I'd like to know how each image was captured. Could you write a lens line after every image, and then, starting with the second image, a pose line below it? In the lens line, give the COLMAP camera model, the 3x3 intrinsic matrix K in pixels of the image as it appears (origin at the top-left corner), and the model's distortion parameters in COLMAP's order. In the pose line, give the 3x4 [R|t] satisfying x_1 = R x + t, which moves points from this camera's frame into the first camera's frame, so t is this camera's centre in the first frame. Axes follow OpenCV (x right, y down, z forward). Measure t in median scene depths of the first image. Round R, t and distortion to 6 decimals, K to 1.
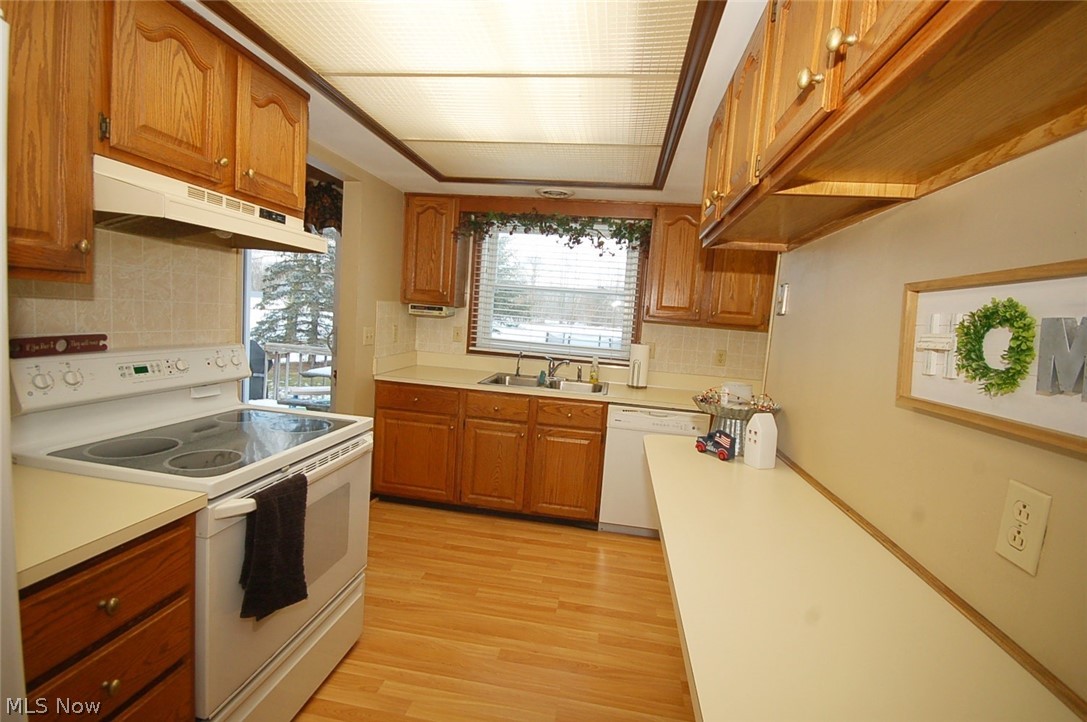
lens RADIAL K [[477.5, 0, 549.8], [0, 477.5, 357.9], [0, 0, 1]] dist [0.000887, -0.000309]
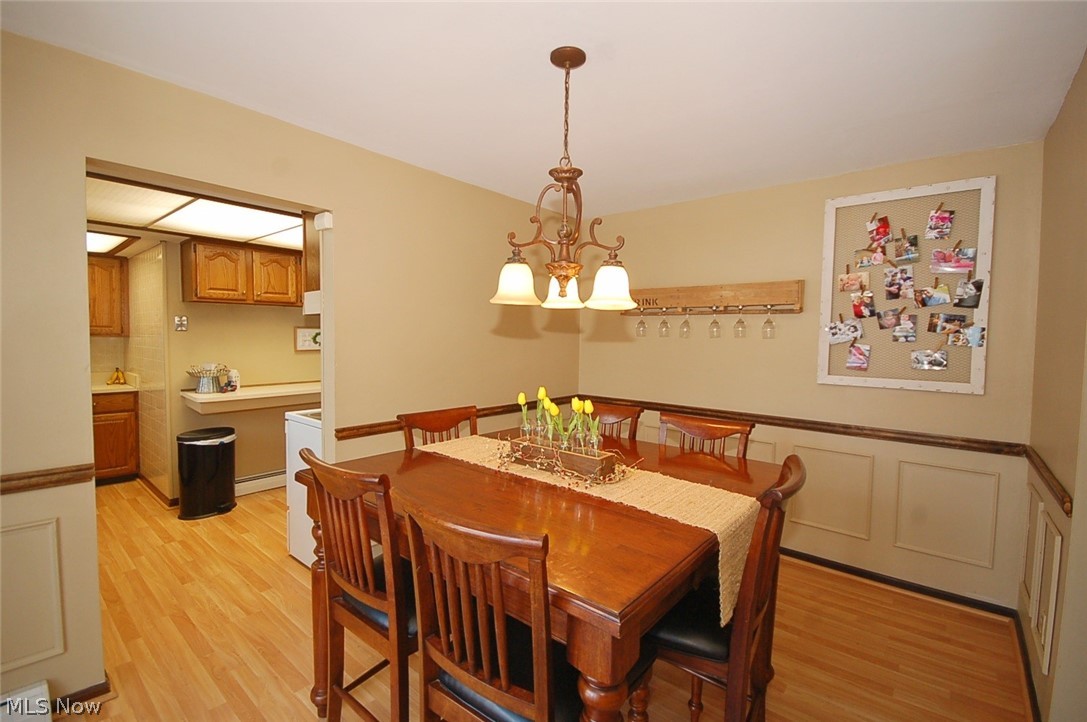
lens RADIAL K [[477.5, 0, 549.8], [0, 477.5, 357.9], [0, 0, 1]] dist [0.000887, -0.000309]
pose [[-0.848199, -0.116651, 0.516674, -4.762980], [-0.034414, 0.985524, 0.166009, -0.889950], [-0.528559, 0.123027, -0.839934, 4.522789]]
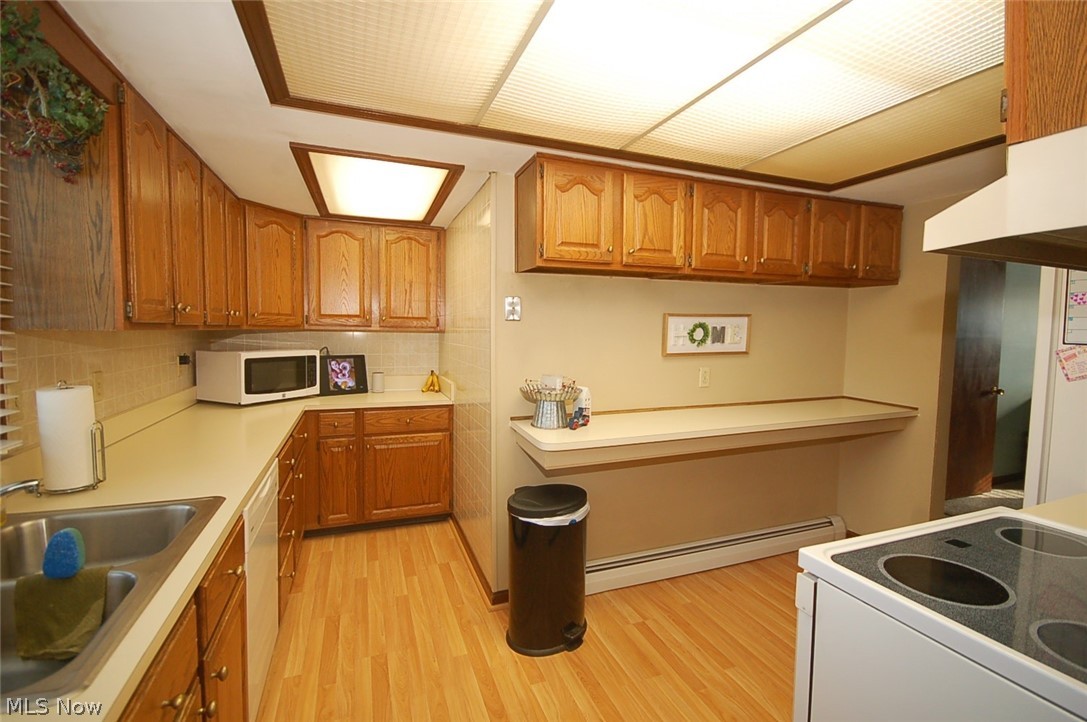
lens RADIAL K [[477.5, 0, 549.8], [0, 477.5, 357.9], [0, 0, 1]] dist [0.000887, -0.000309]
pose [[-0.495806, -0.140736, 0.856953, -1.615674], [0.029375, 0.983499, 0.178514, -0.508345], [-0.867936, 0.113681, -0.483491, 3.614586]]
